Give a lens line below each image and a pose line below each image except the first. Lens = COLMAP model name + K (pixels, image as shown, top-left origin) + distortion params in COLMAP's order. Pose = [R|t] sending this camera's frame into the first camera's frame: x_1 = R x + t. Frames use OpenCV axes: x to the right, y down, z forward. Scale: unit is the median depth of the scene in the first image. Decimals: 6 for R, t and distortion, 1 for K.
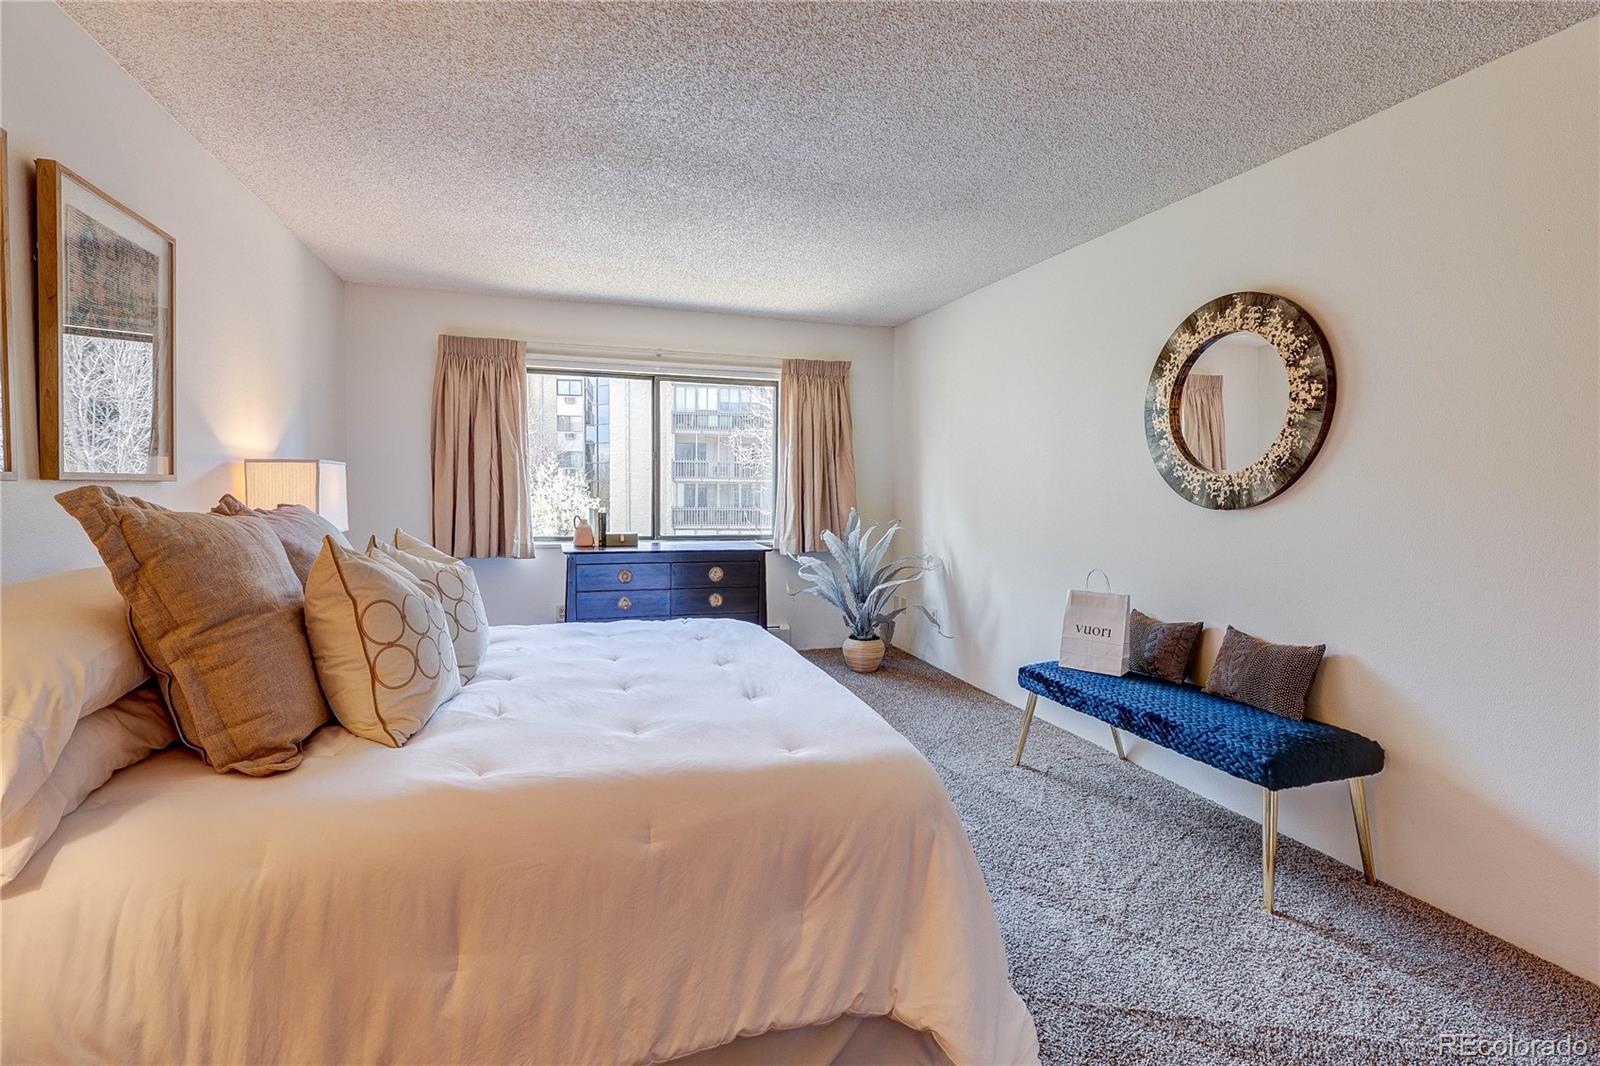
lens RADIAL K [[764.7, 0, 794.5], [0, 764.7, 540.0], [0, 0, 1]] dist [-0.001096, -0.000284]
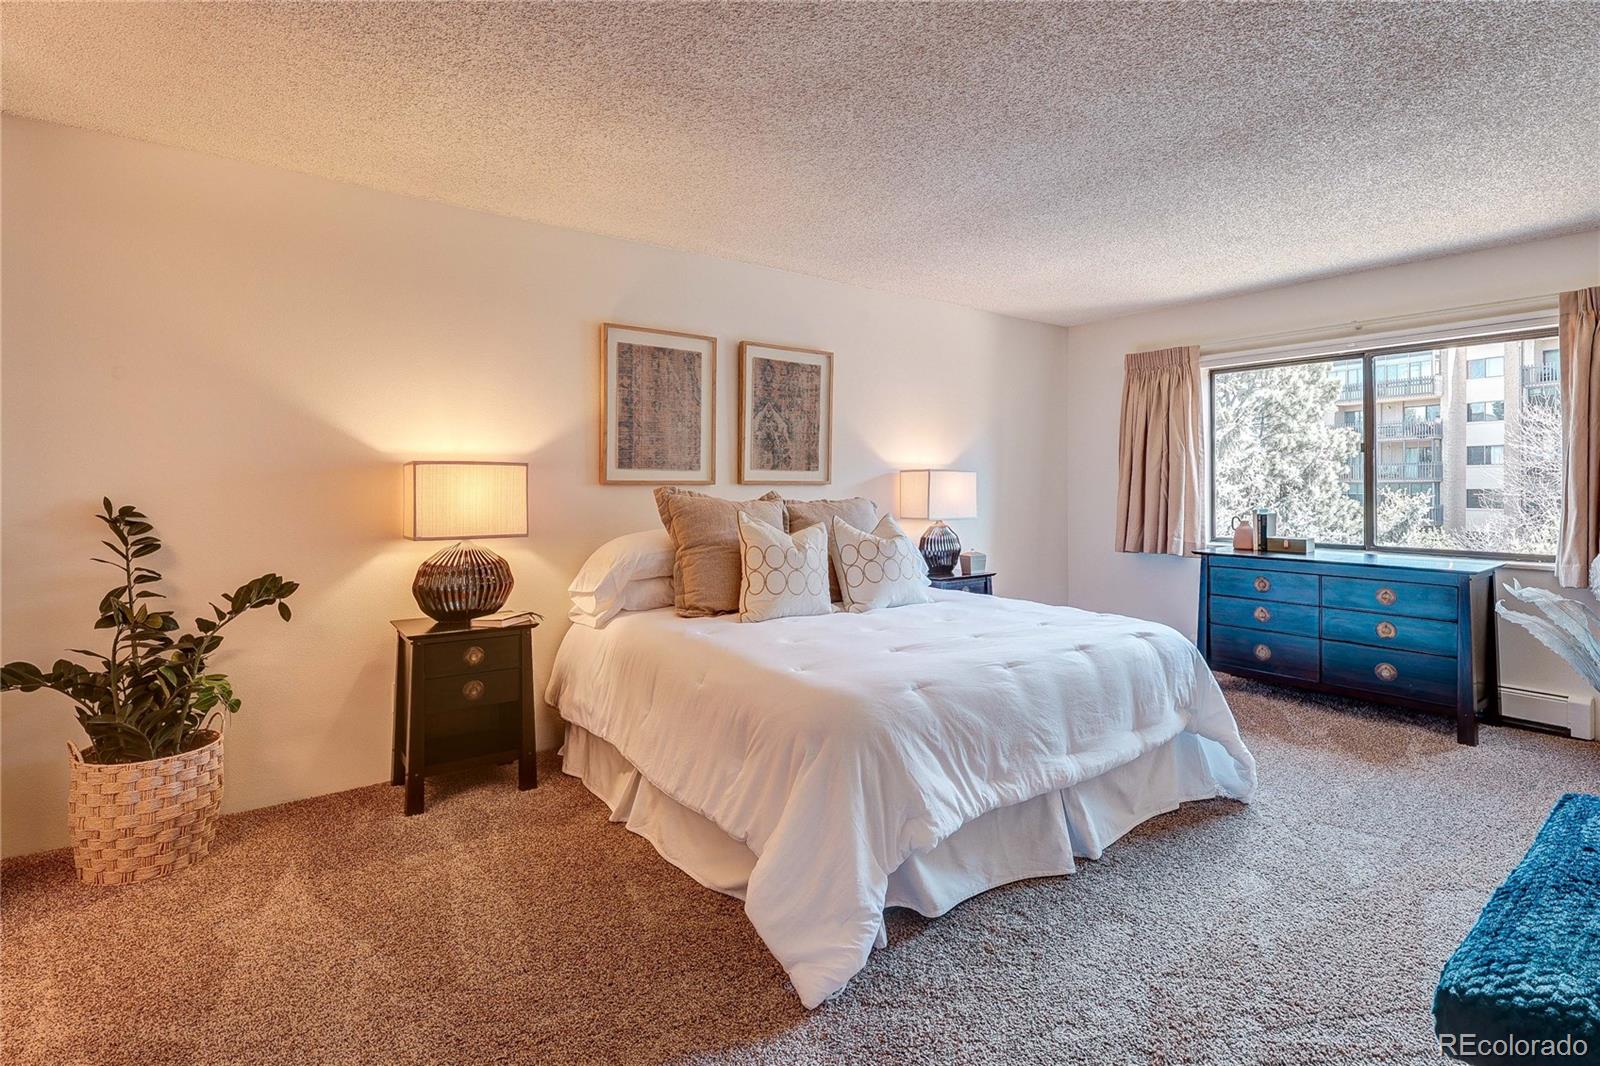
lens RADIAL K [[764.3, 0, 798.0], [0, 764.3, 496.0], [0, 0, 1]] dist [0.000649, -0.000060]
pose [[0.318113, -0.000072, -0.948053, 0.623471], [-0.062072, 0.997853, -0.020904, -0.005281], [0.946019, 0.065498, 0.317425, 0.249754]]
